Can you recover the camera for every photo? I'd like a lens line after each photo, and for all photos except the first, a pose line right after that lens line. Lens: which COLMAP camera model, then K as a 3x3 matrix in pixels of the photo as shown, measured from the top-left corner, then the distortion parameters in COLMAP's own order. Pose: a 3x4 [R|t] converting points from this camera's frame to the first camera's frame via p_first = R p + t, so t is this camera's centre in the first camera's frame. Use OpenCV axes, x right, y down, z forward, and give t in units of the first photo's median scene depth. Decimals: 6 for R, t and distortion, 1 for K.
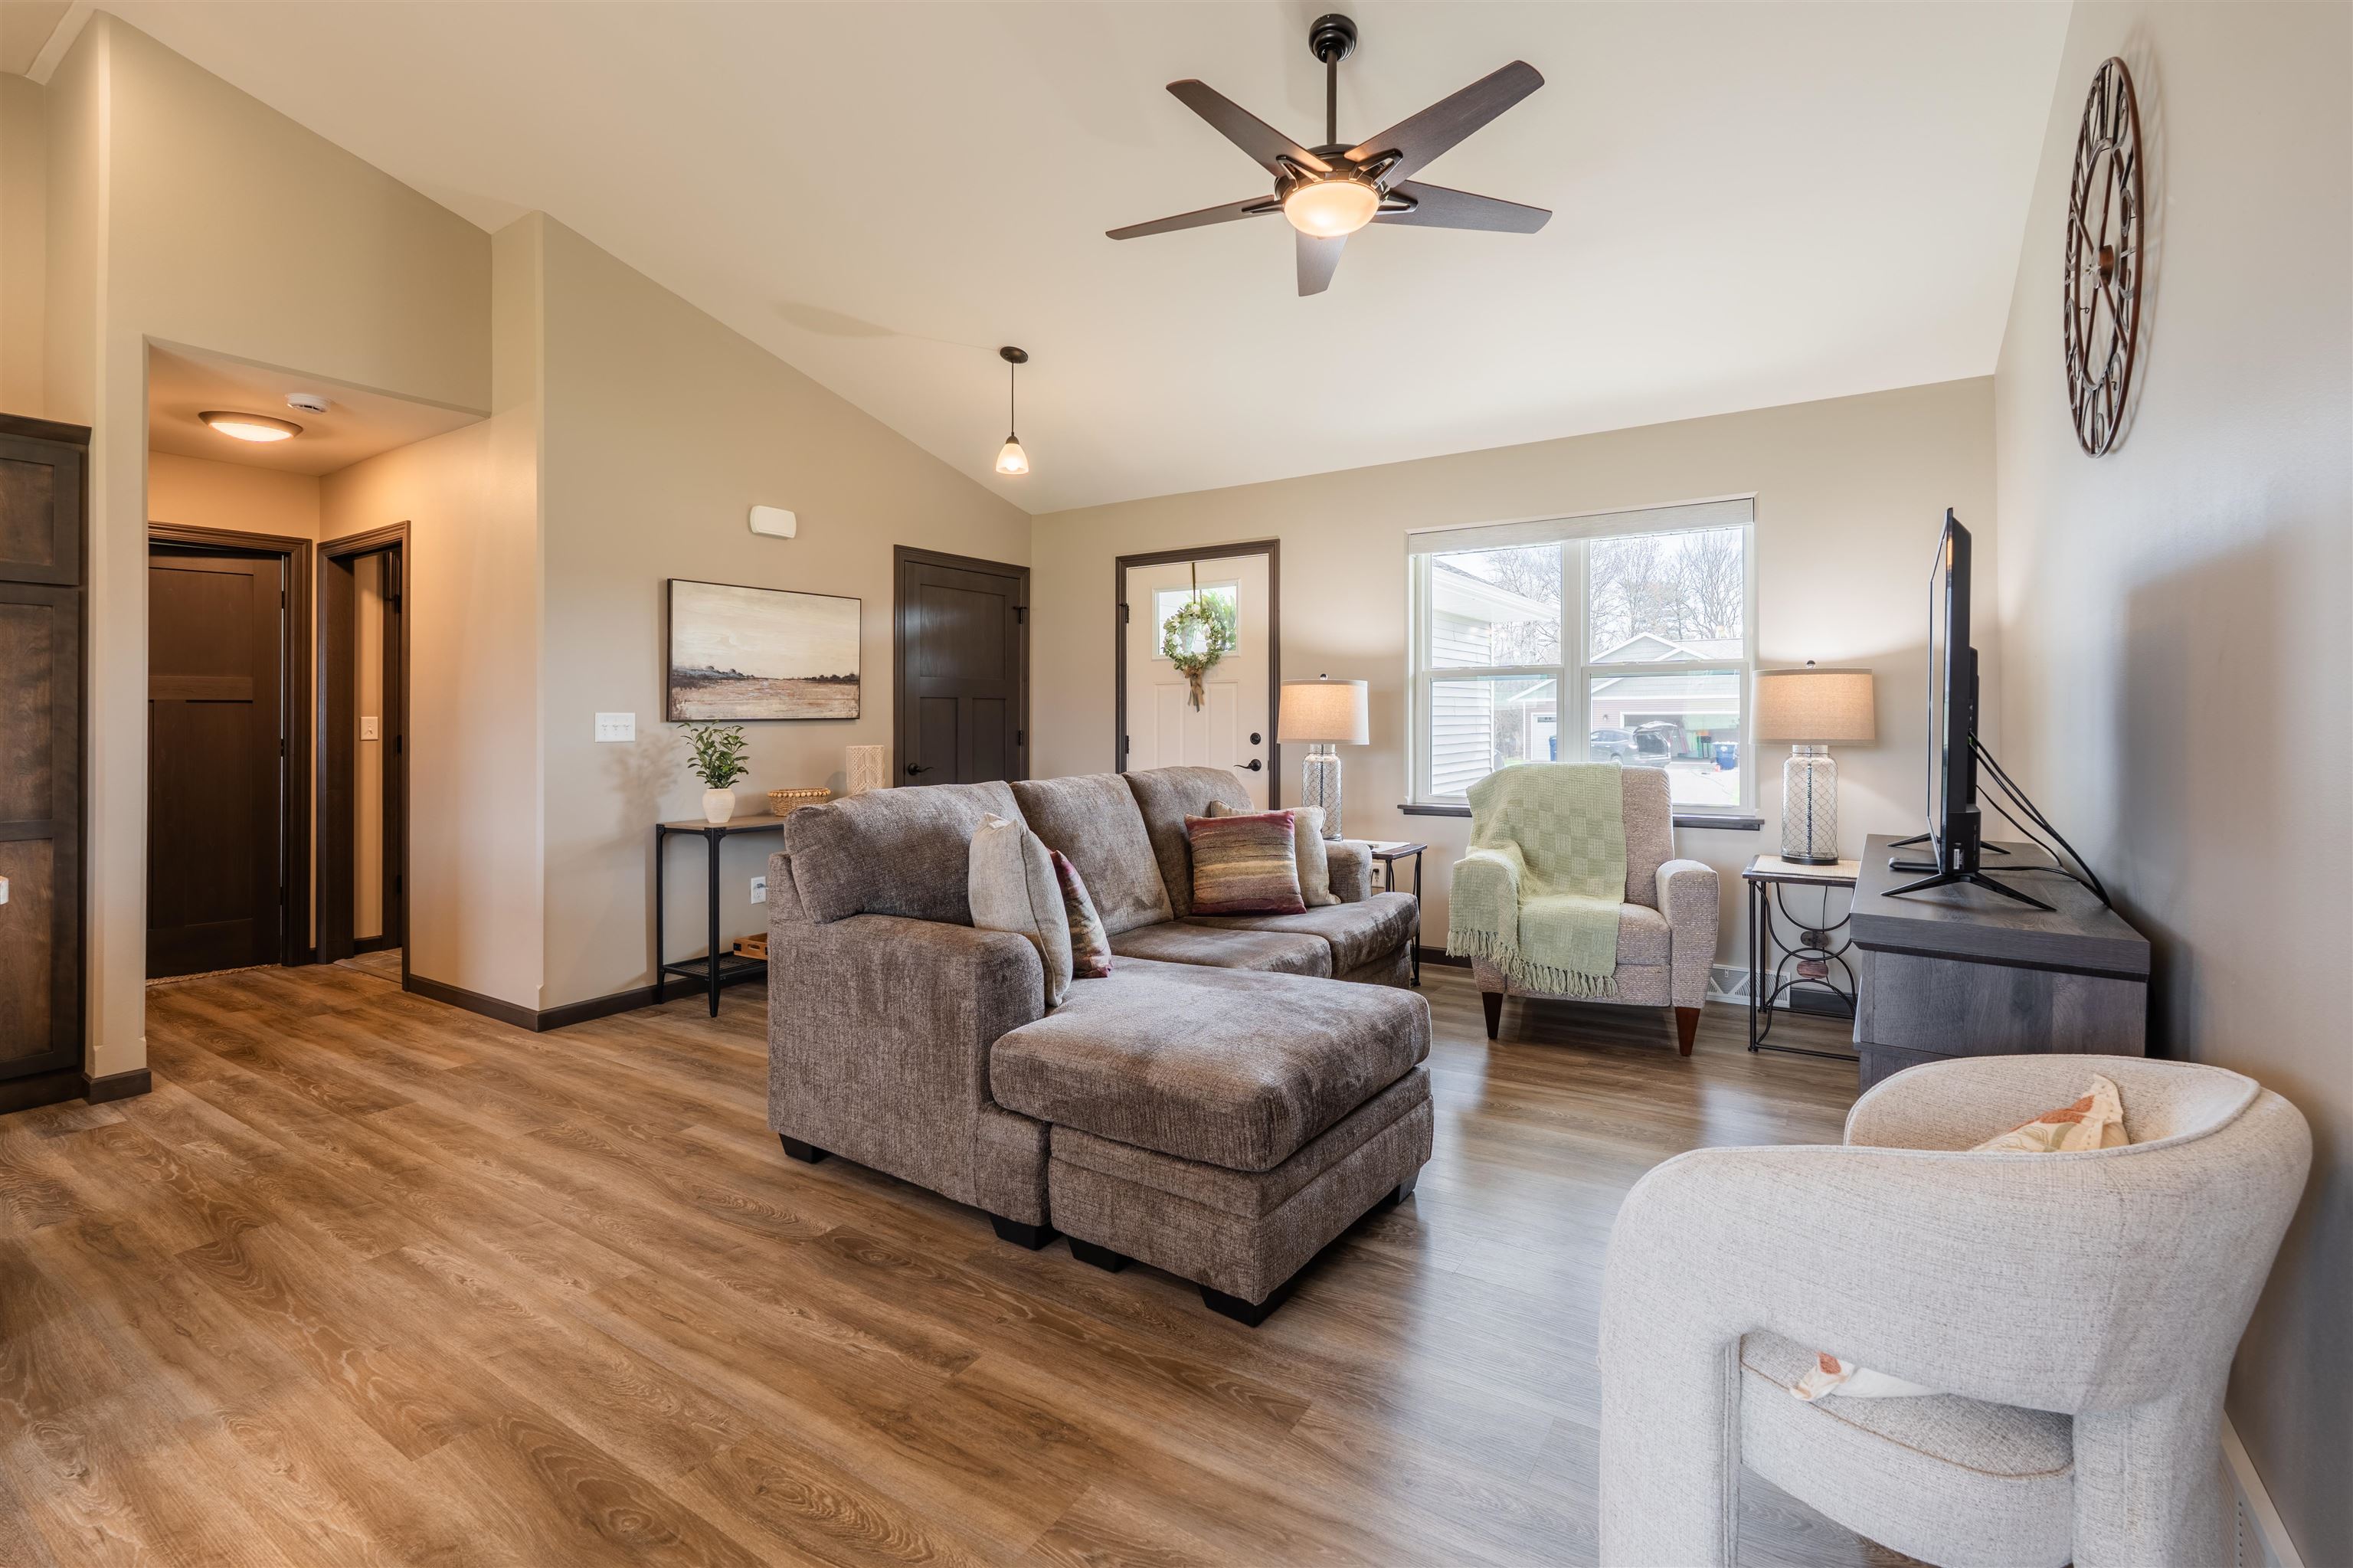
lens RADIAL K [[1029.8, 0, 1183.3], [0, 1029.8, 710.4], [0, 0, 1]] dist [-0.002214, -0.000006]
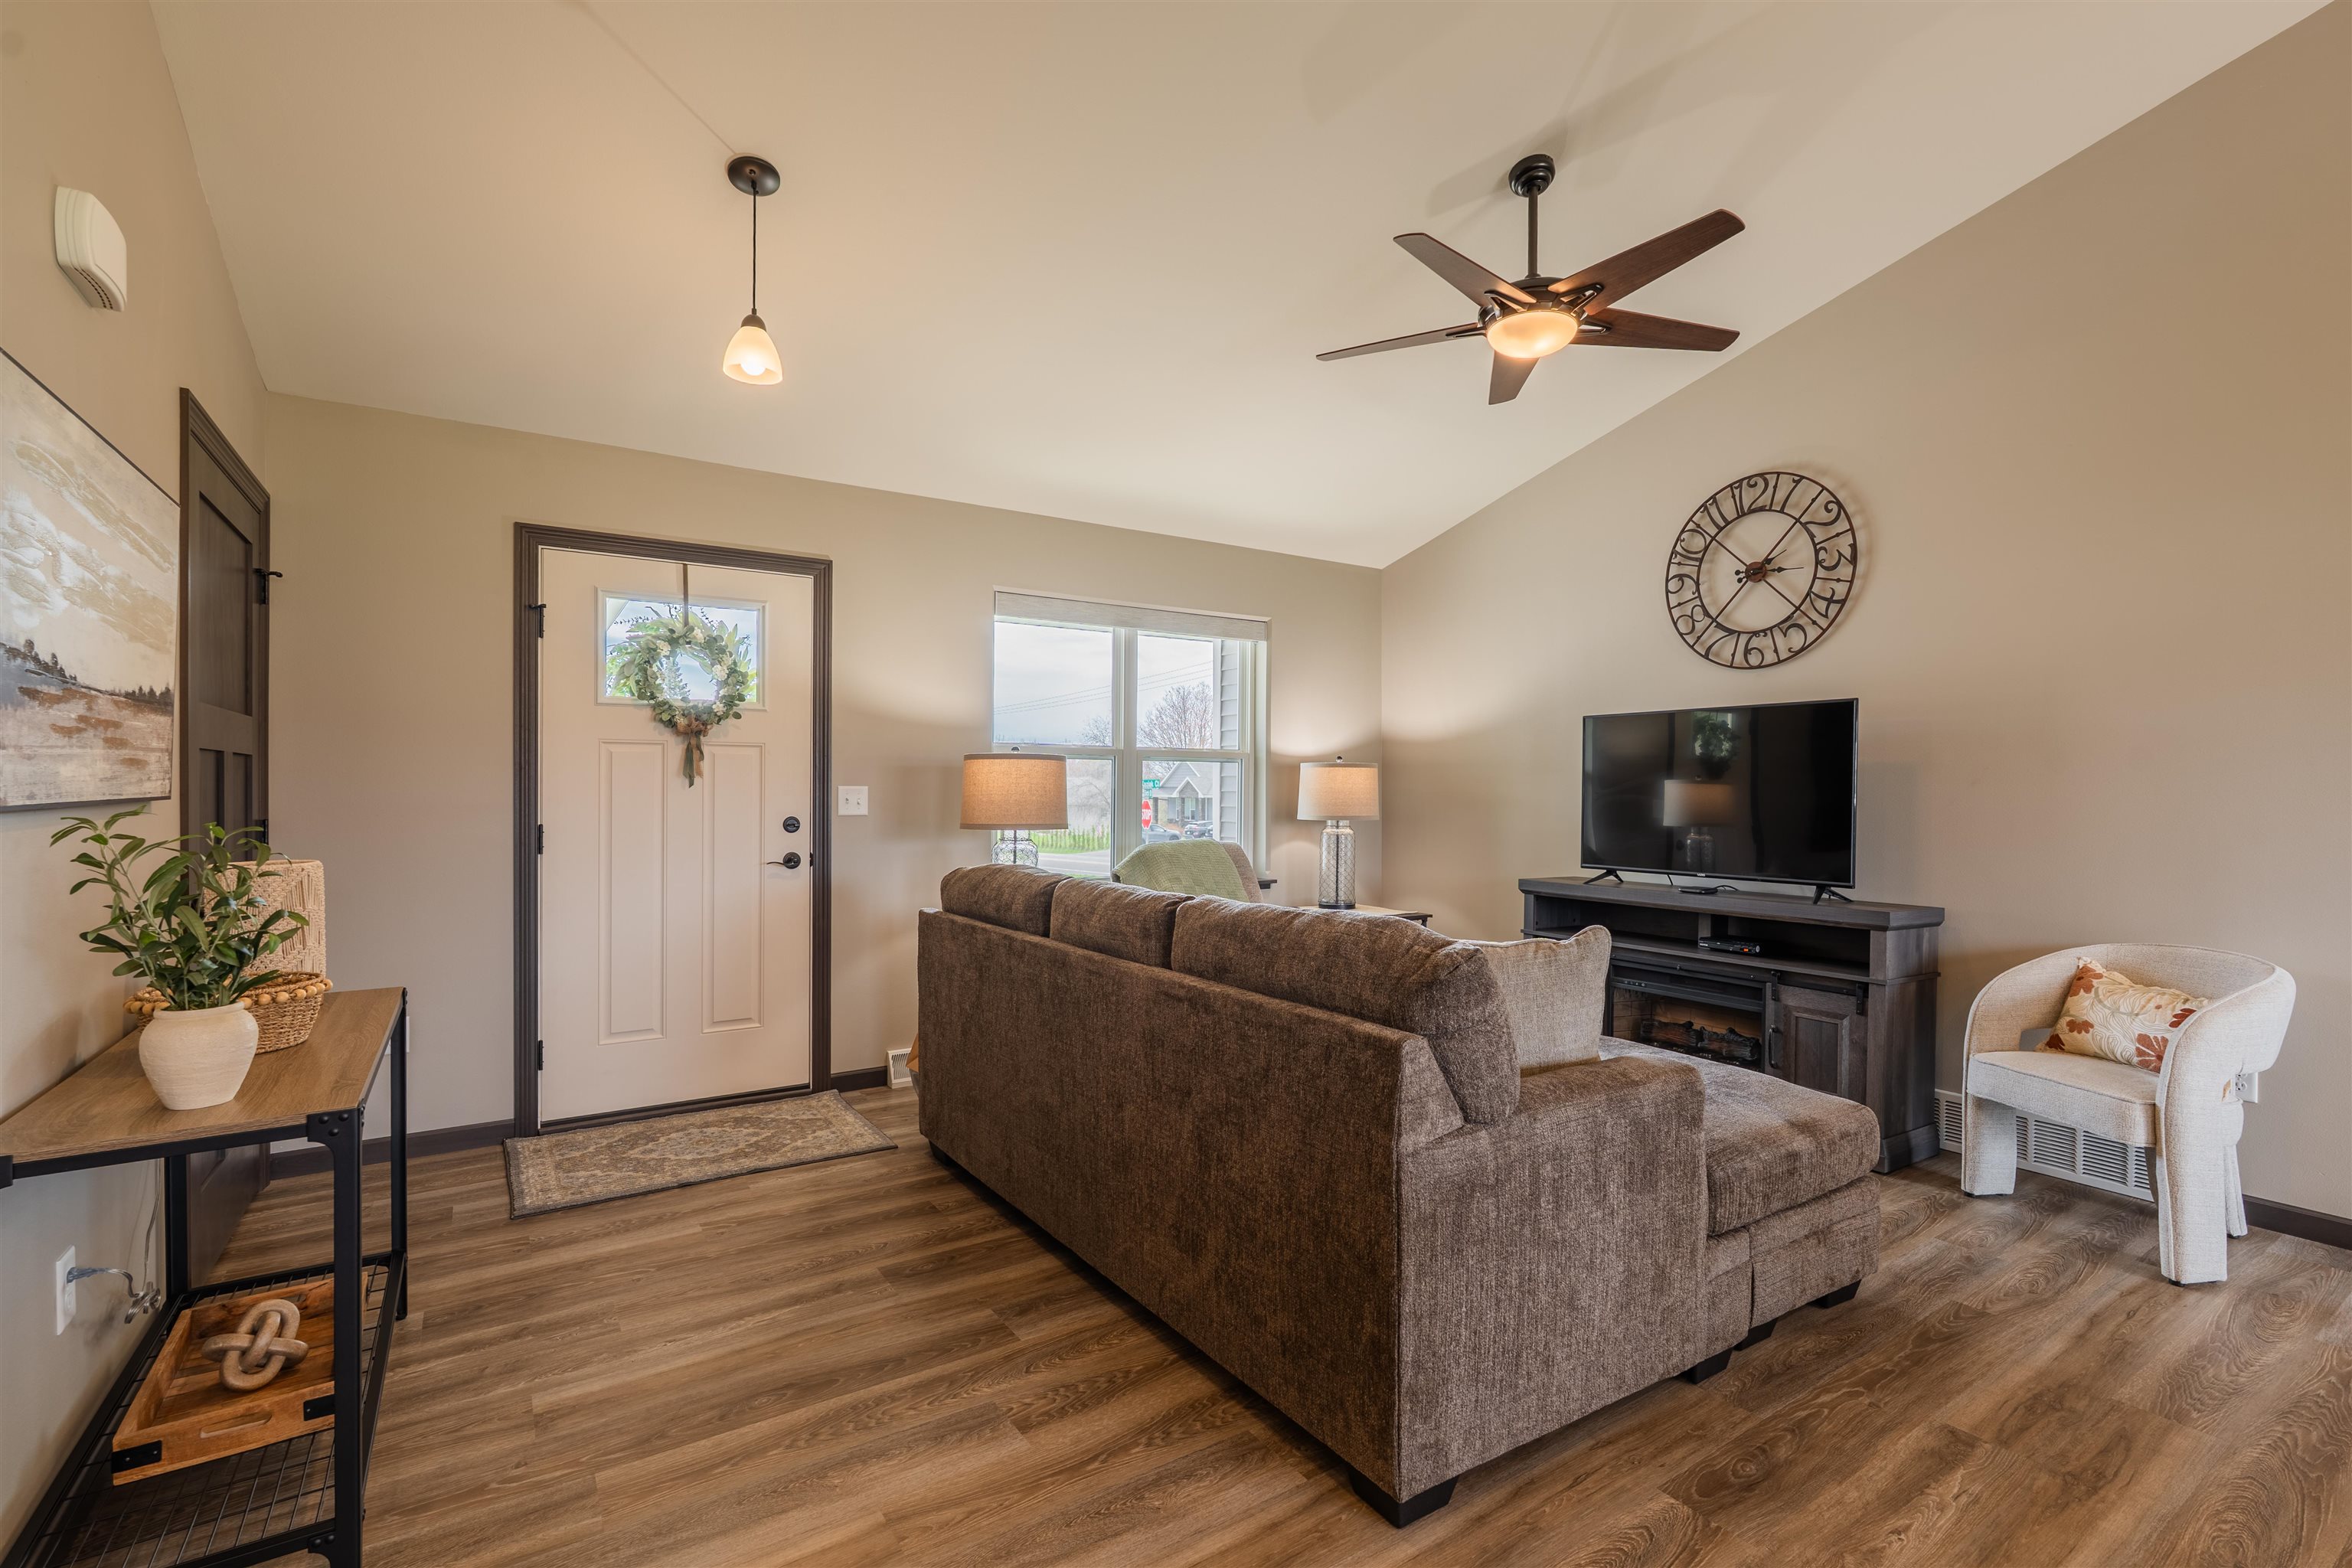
lens RADIAL K [[1067.9, 0, 1176.0], [0, 1067.9, 784.0], [0, 0, 1]] dist [-0.002046, -0.000474]
pose [[0.399310, 0.011210, 0.916747, -0.600143], [-0.014979, 0.999872, -0.005702, -0.001223], [-0.916694, -0.011455, 0.399427, 0.514460]]
